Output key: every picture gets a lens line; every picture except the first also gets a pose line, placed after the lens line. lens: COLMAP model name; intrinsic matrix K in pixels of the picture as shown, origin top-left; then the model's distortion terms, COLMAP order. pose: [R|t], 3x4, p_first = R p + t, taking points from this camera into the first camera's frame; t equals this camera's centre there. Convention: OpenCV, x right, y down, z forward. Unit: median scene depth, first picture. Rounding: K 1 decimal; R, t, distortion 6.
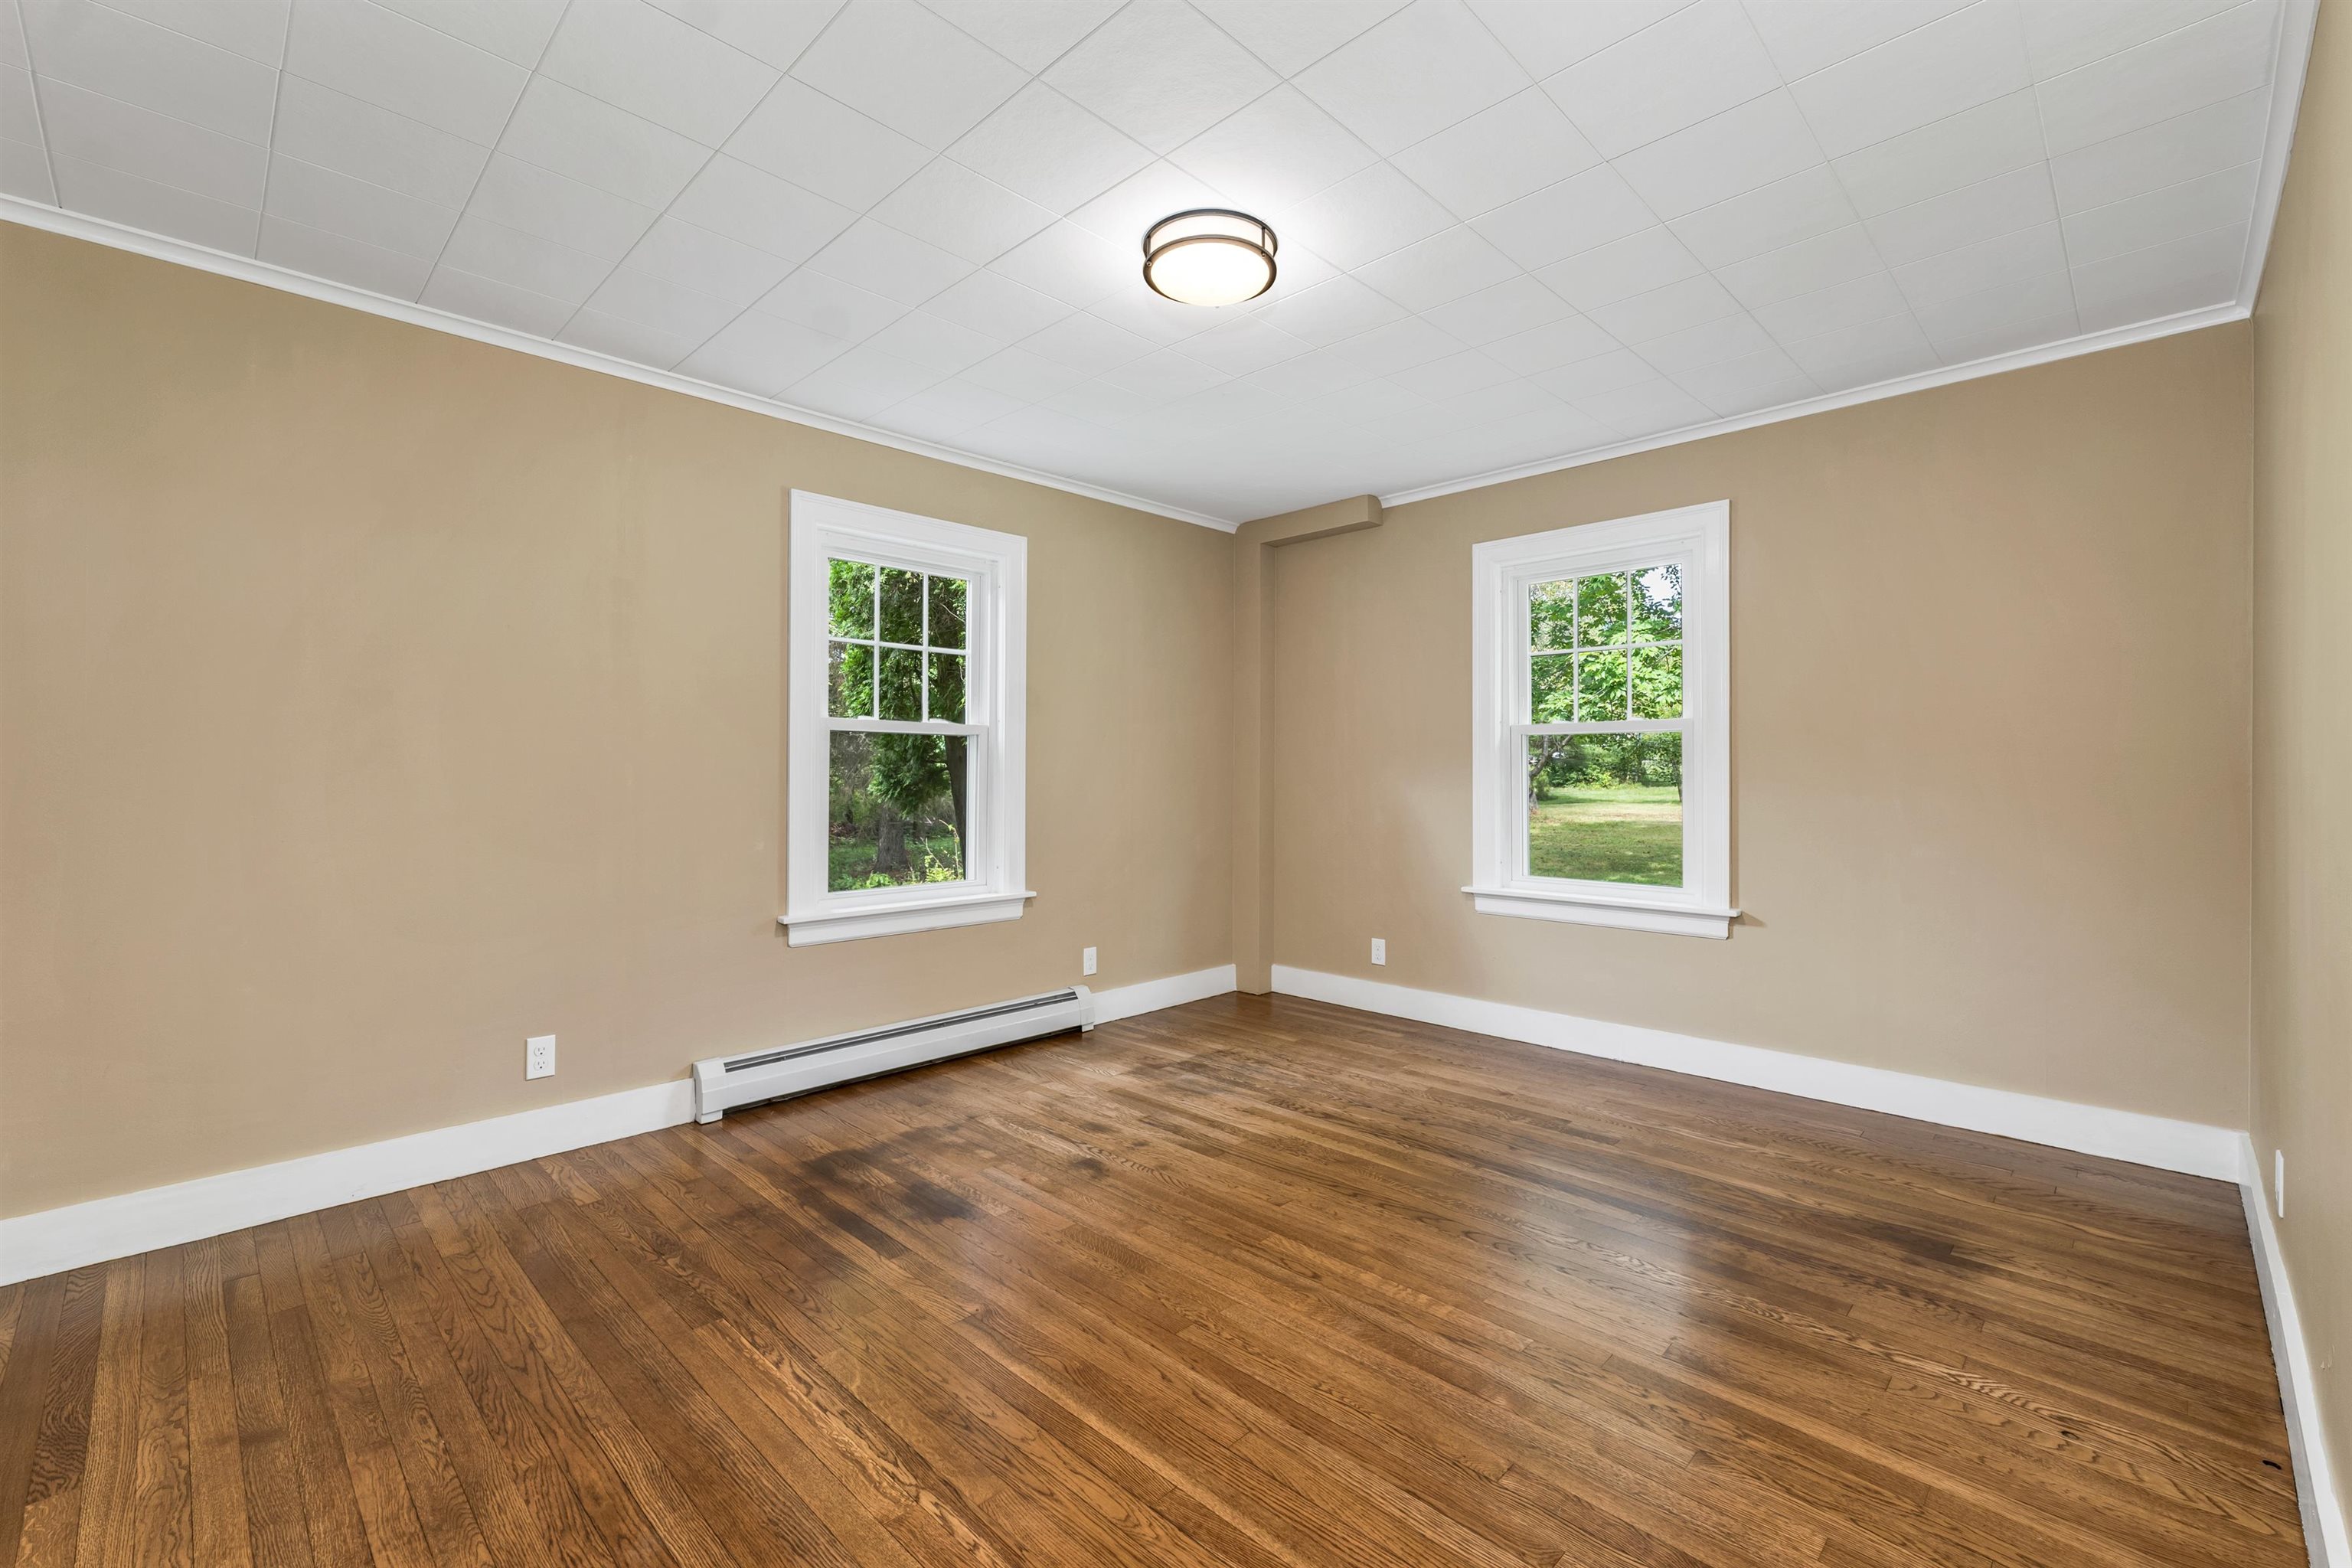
lens RADIAL K [[999.5, 0, 1183.5], [0, 999.5, 770.0], [0, 0, 1]] dist [0.001109, -0.000140]
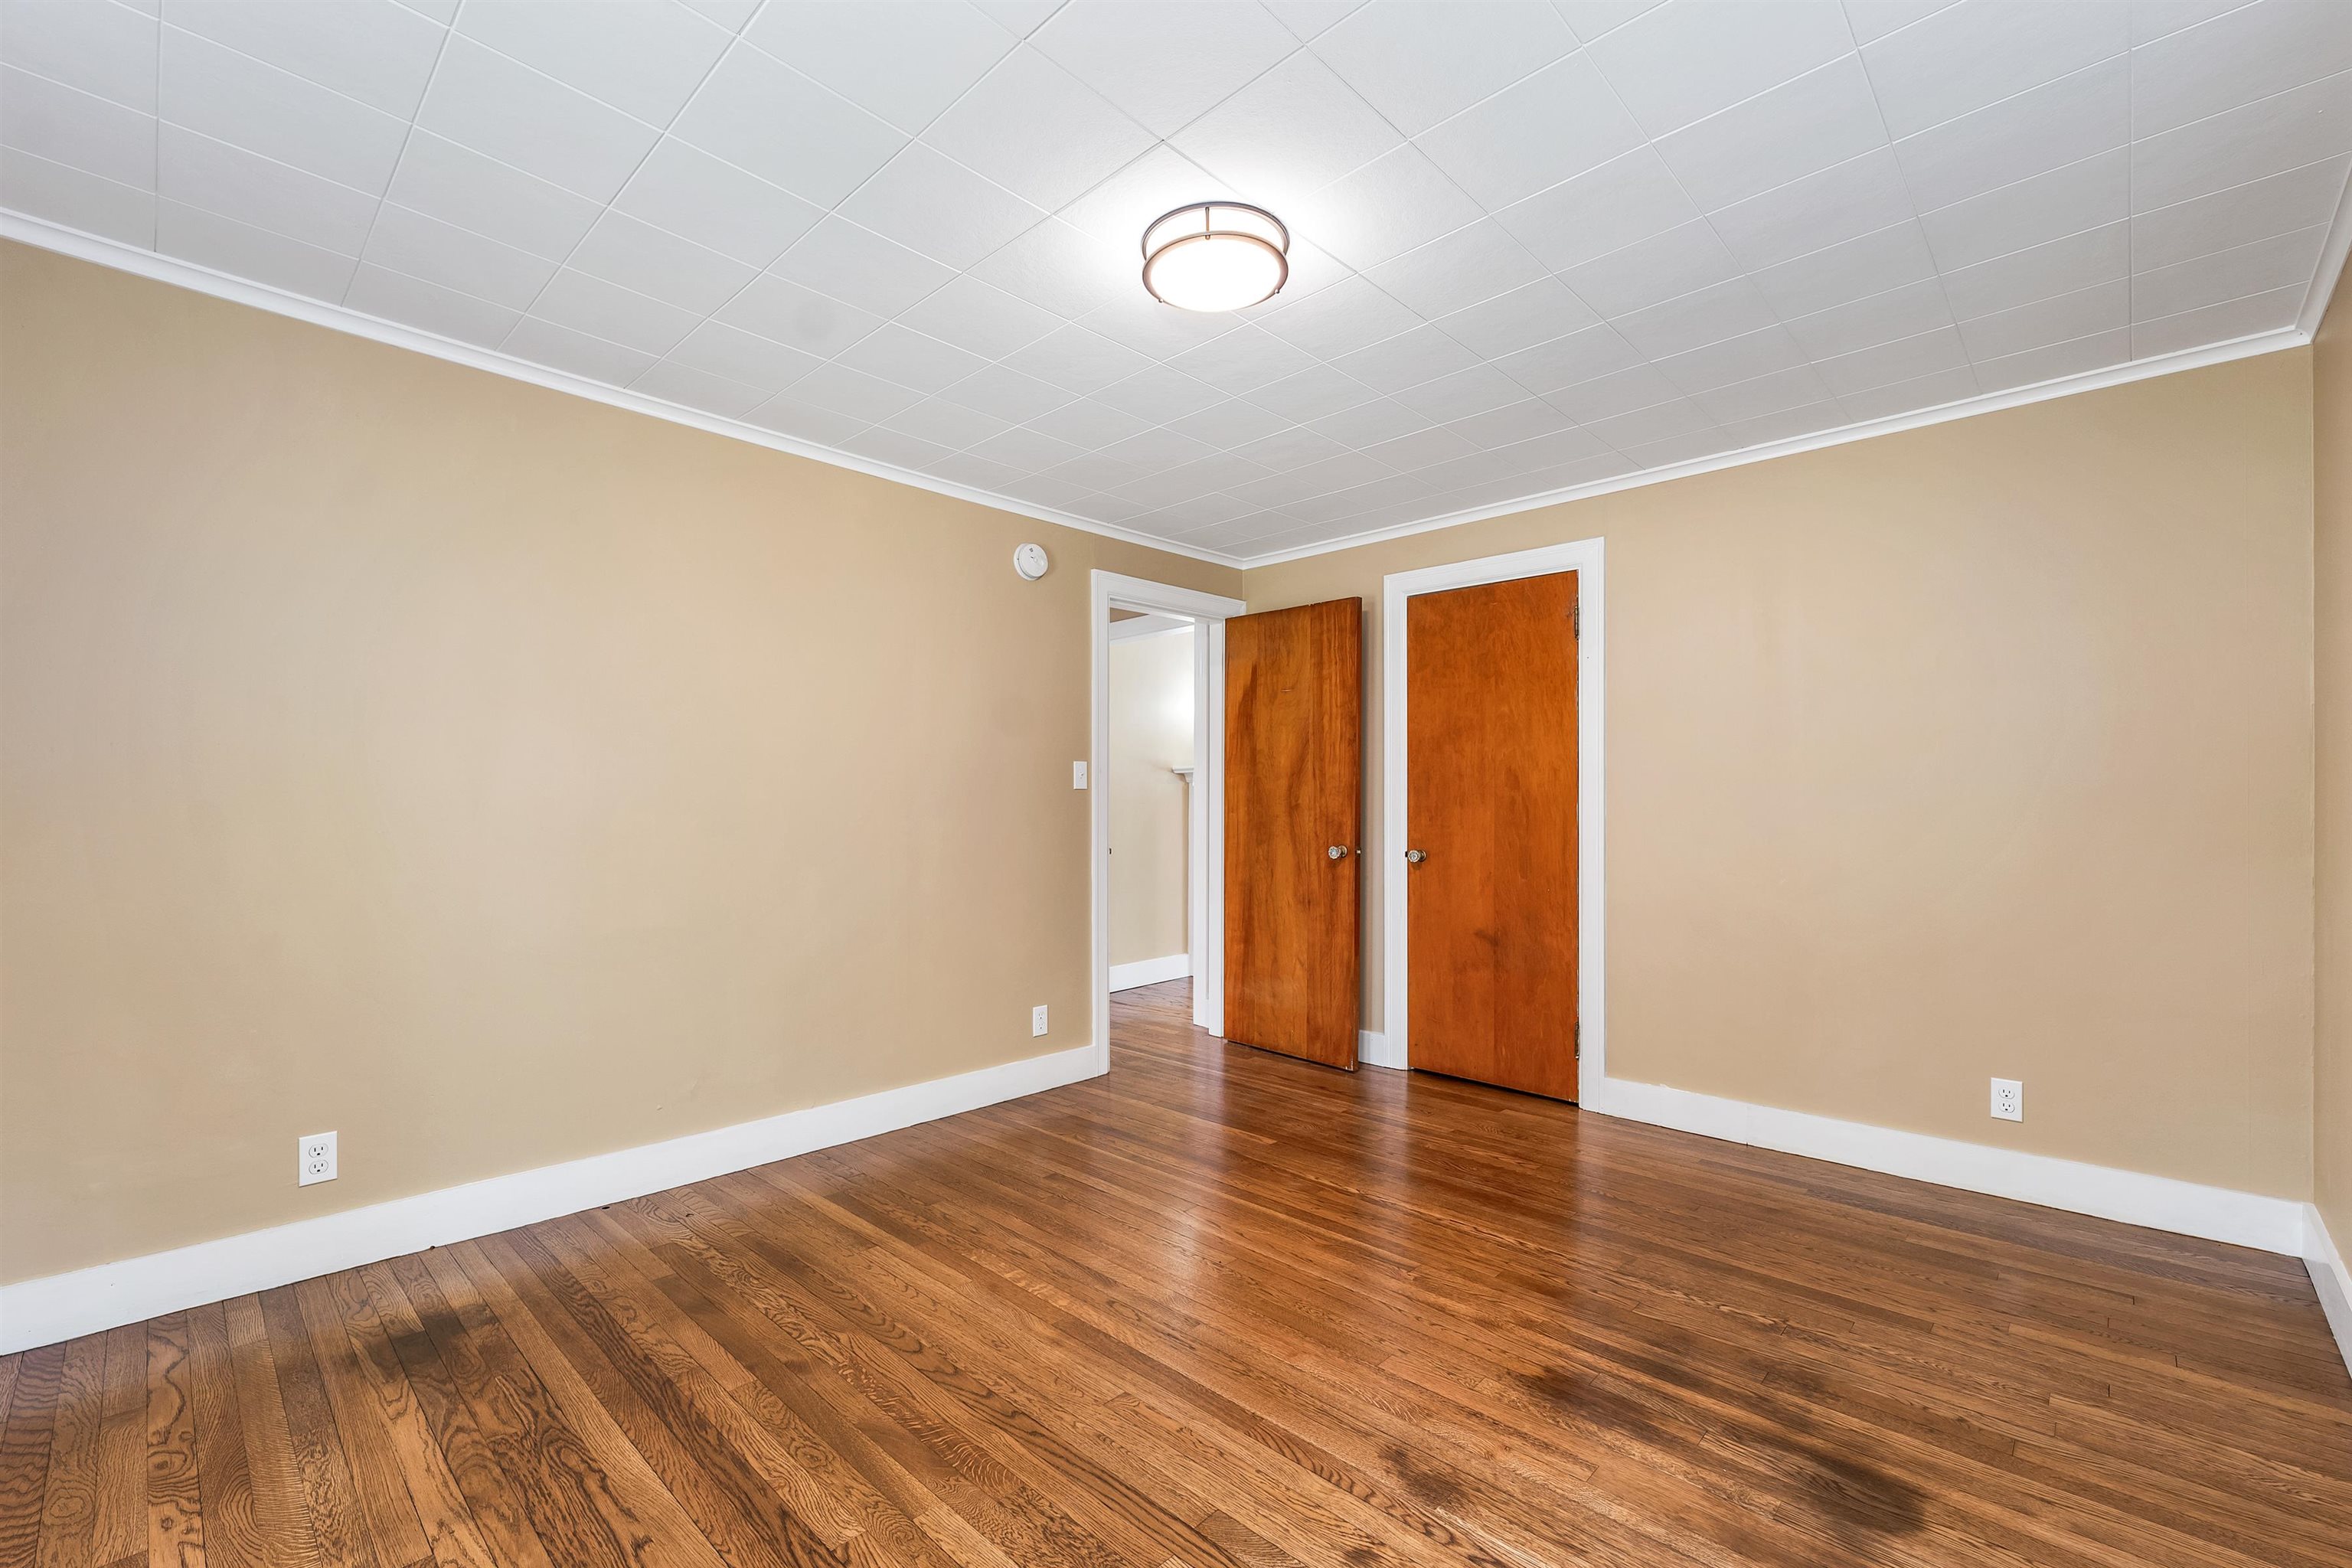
lens RADIAL K [[983.7, 0, 1167.2], [0, 983.7, 803.1], [0, 0, 1]] dist [0.004580, -0.001367]
pose [[-0.999995, -0.002006, -0.002296, 0.061530], [-0.001978, 0.999926, -0.012020, -0.000115], [0.002320, -0.012015, -0.999925, 1.623851]]
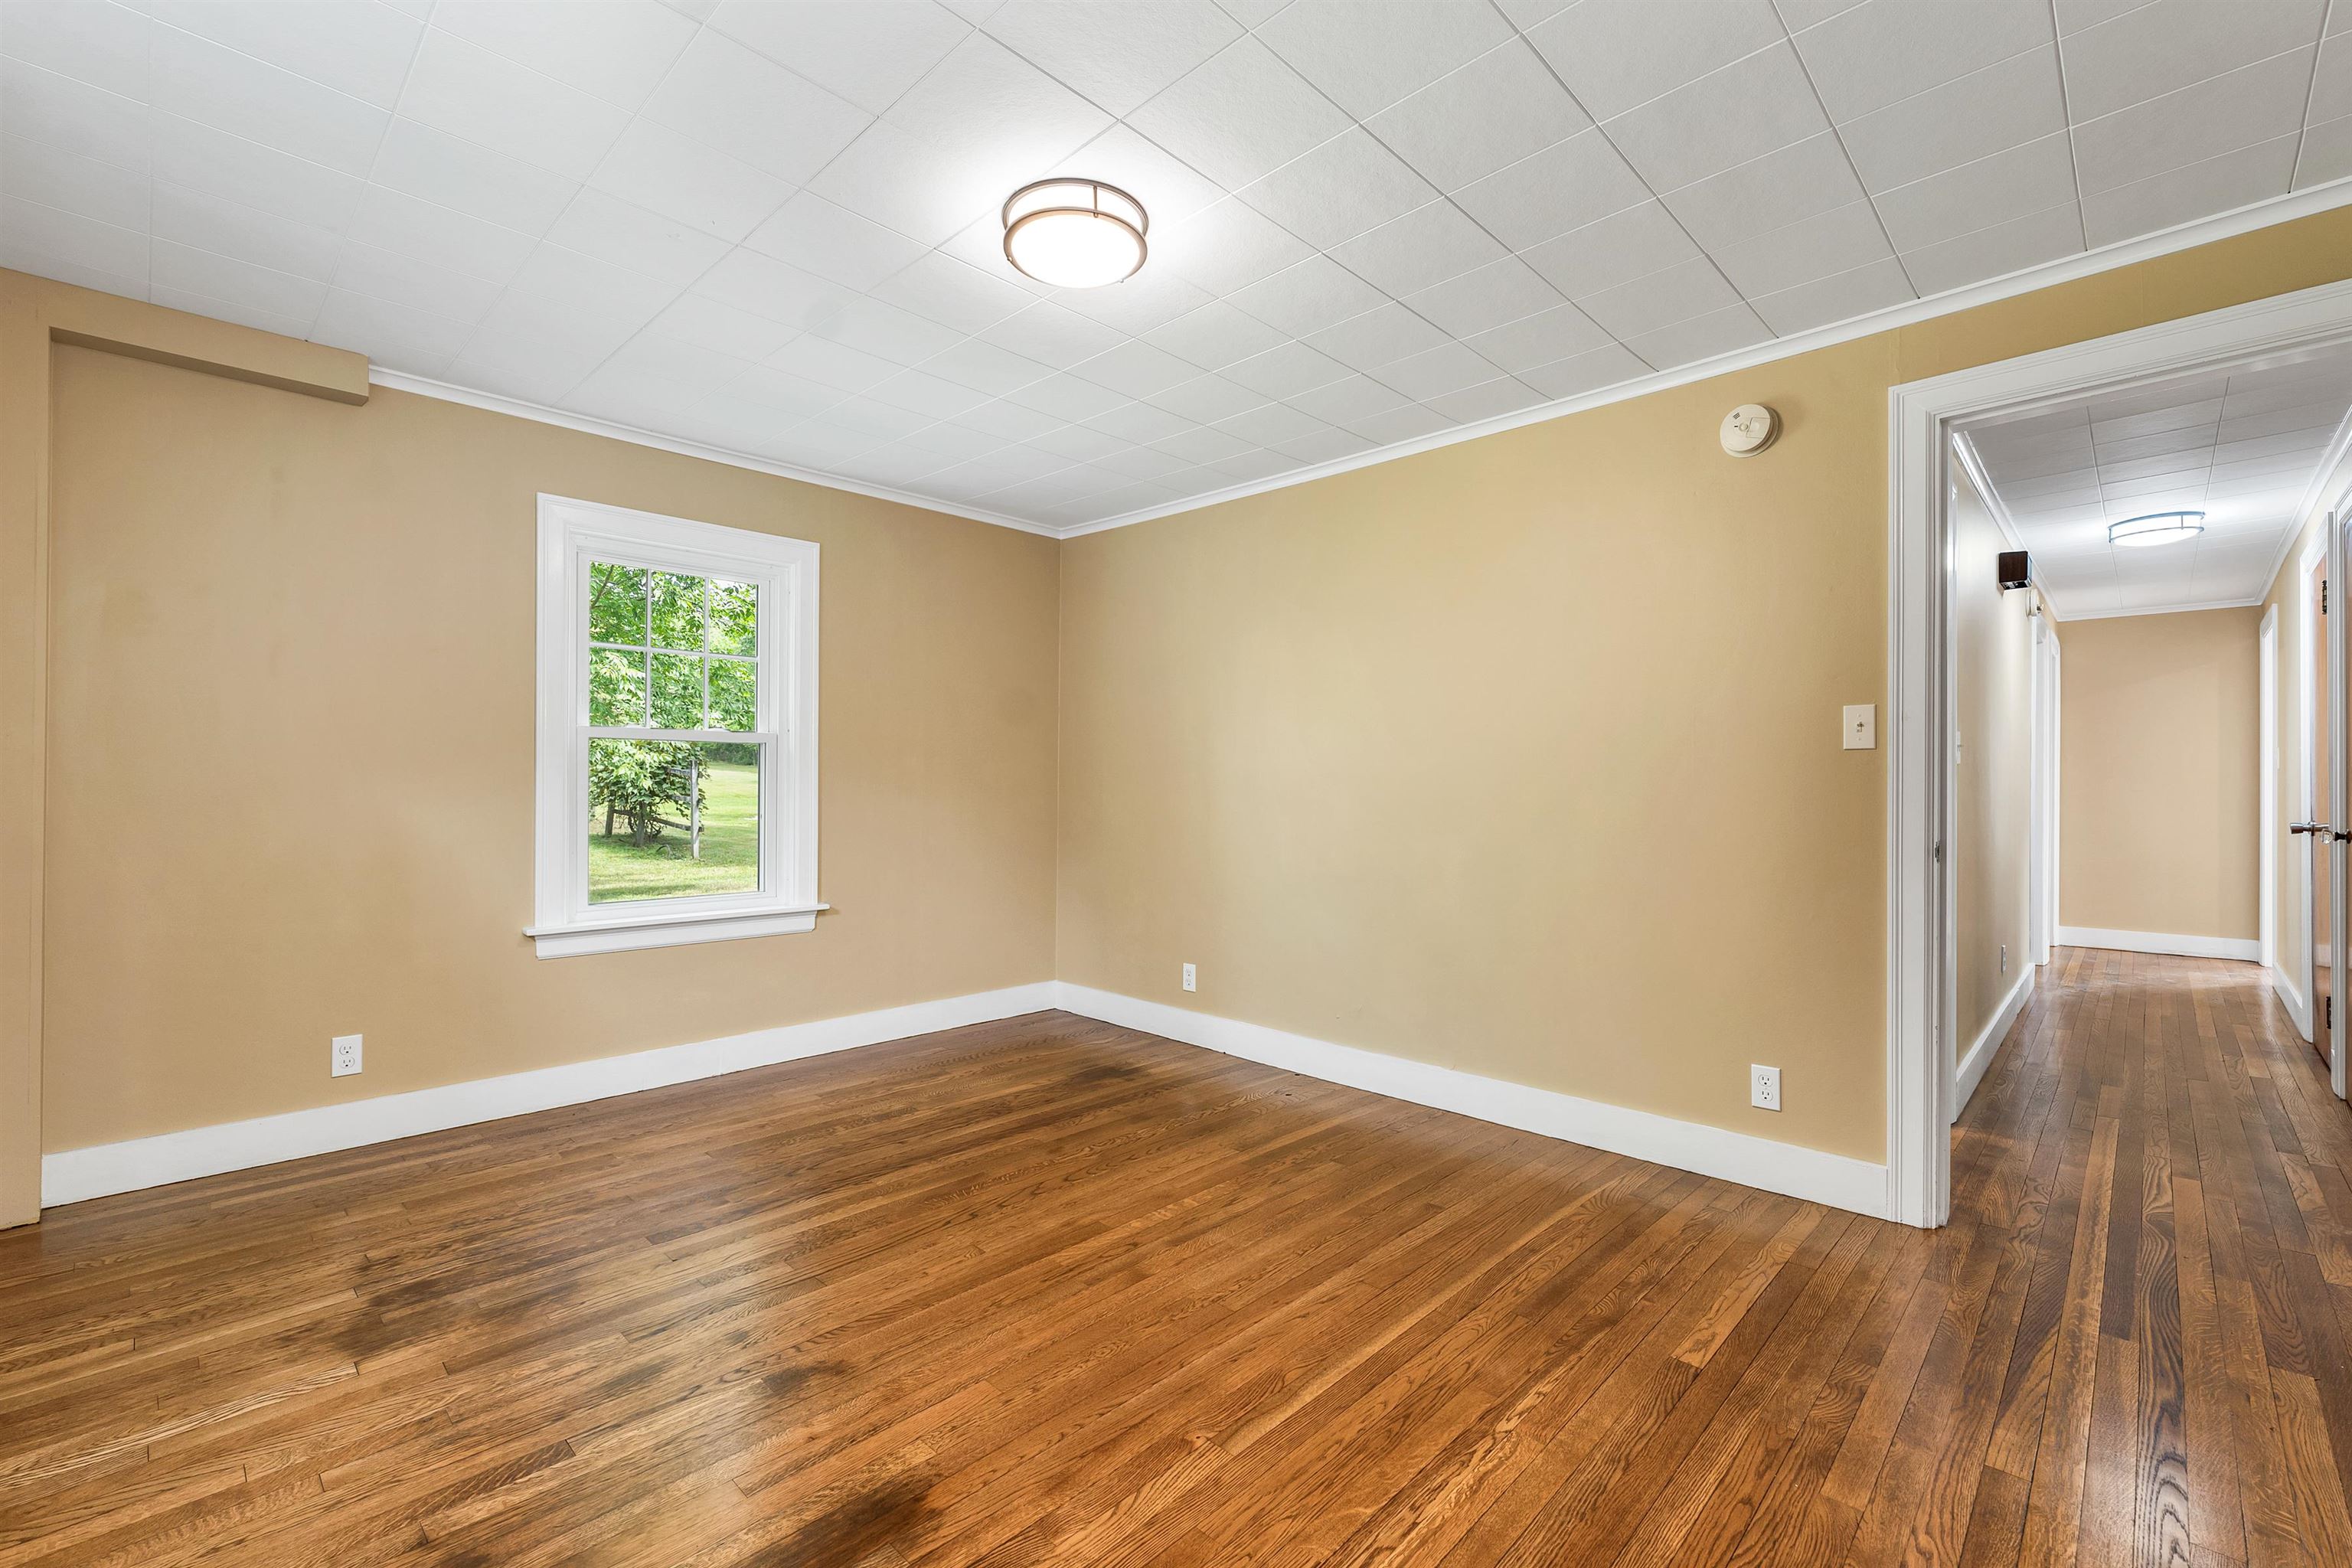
lens RADIAL K [[999.5, 0, 1181.9], [0, 999.5, 789.6], [0, 0, 1]] dist [0.001109, -0.000140]
pose [[-0.008359, -0.003769, 0.999958, -0.773116], [-0.008516, 0.999957, 0.003697, 0.001614], [-0.999929, -0.008485, -0.008391, 0.769416]]
